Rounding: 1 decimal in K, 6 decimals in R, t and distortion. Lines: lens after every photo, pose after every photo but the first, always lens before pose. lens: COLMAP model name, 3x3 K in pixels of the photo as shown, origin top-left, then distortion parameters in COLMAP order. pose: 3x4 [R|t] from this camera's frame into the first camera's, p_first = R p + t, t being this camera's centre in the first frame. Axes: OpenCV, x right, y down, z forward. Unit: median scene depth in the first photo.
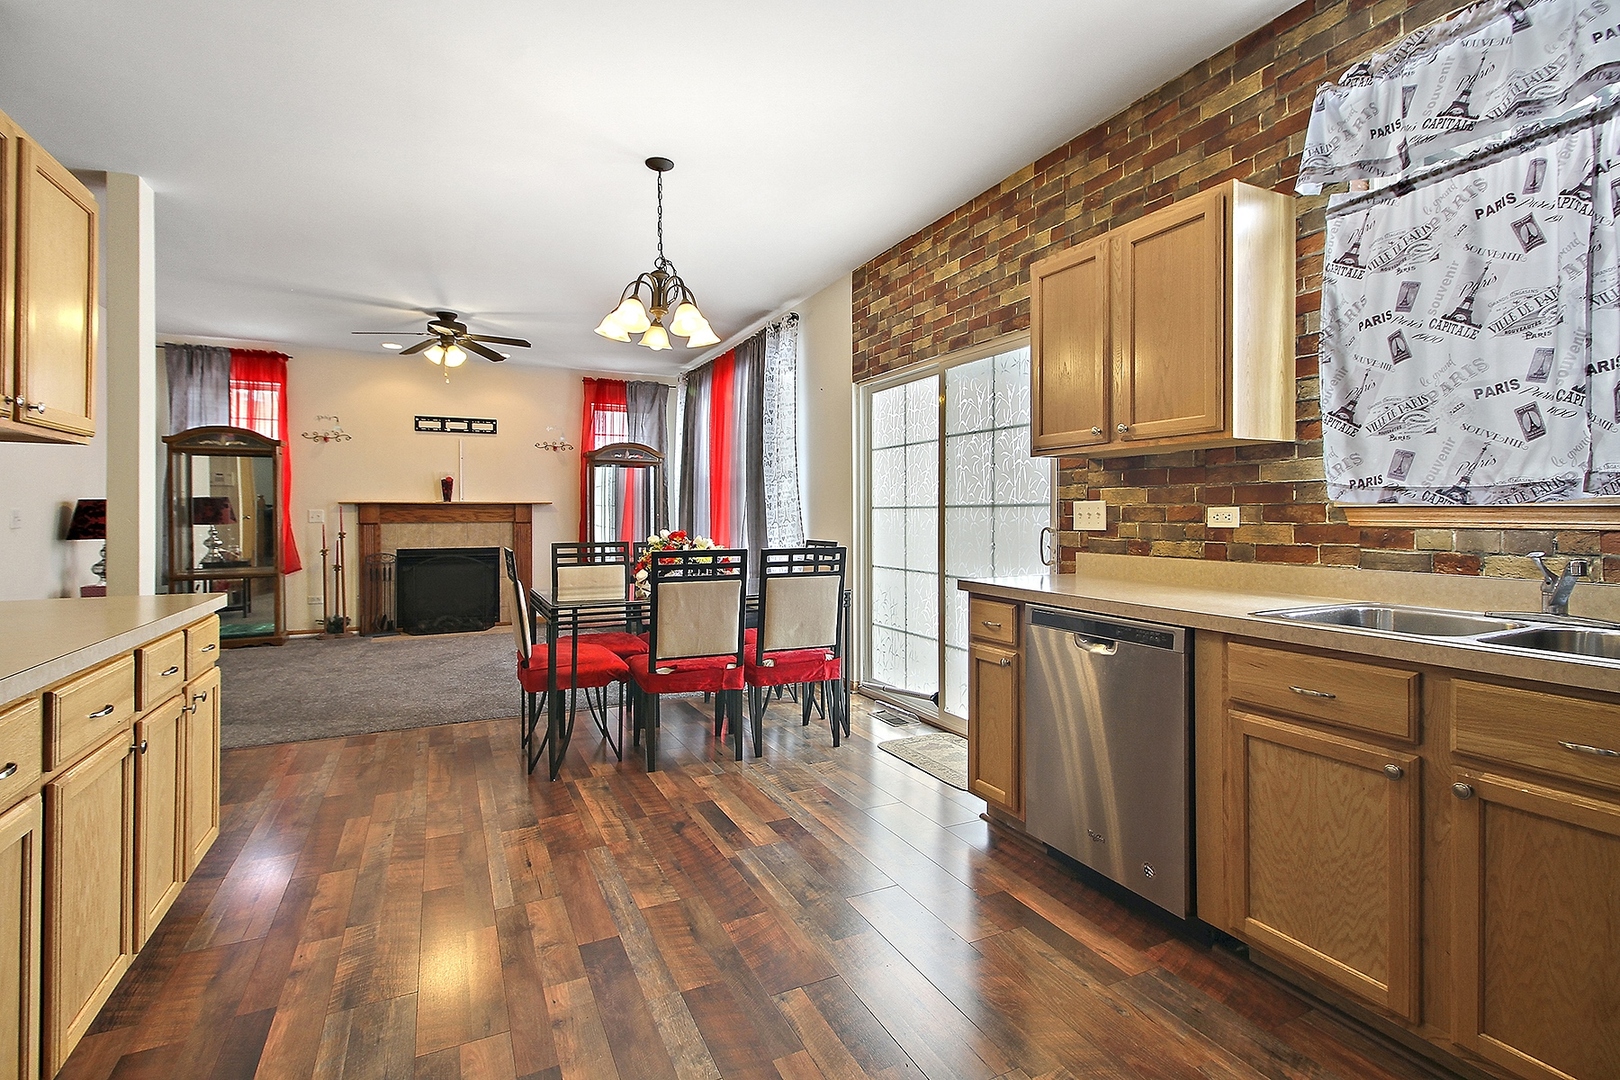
lens RADIAL K [[755.8, 0, 802.1], [0, 755.8, 506.0], [0, 0, 1]] dist [0.022191, -0.016272]
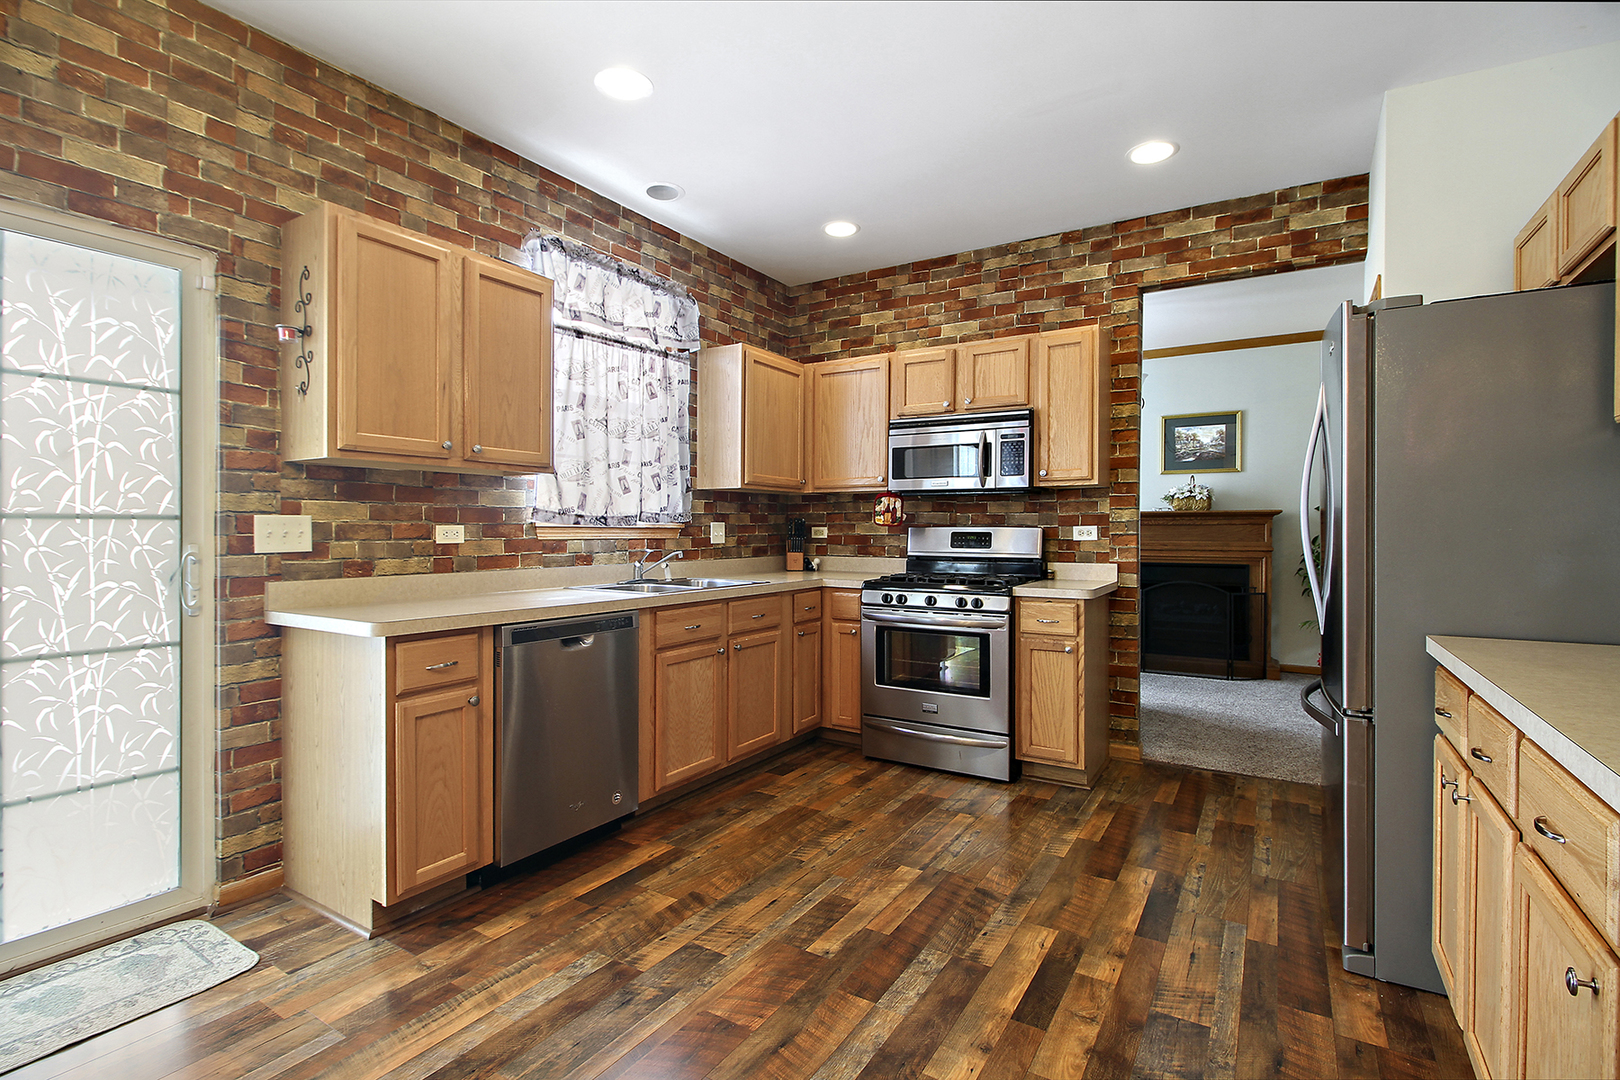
lens RADIAL K [[750.8, 0, 804.5], [0, 750.8, 536.8], [0, 0, 1]] dist [0.001872, -0.016007]
pose [[-0.531311, -0.005968, 0.847156, -0.737287], [-0.007698, 0.999968, 0.002217, 0.013004], [-0.847142, -0.005343, -0.531339, 1.250051]]
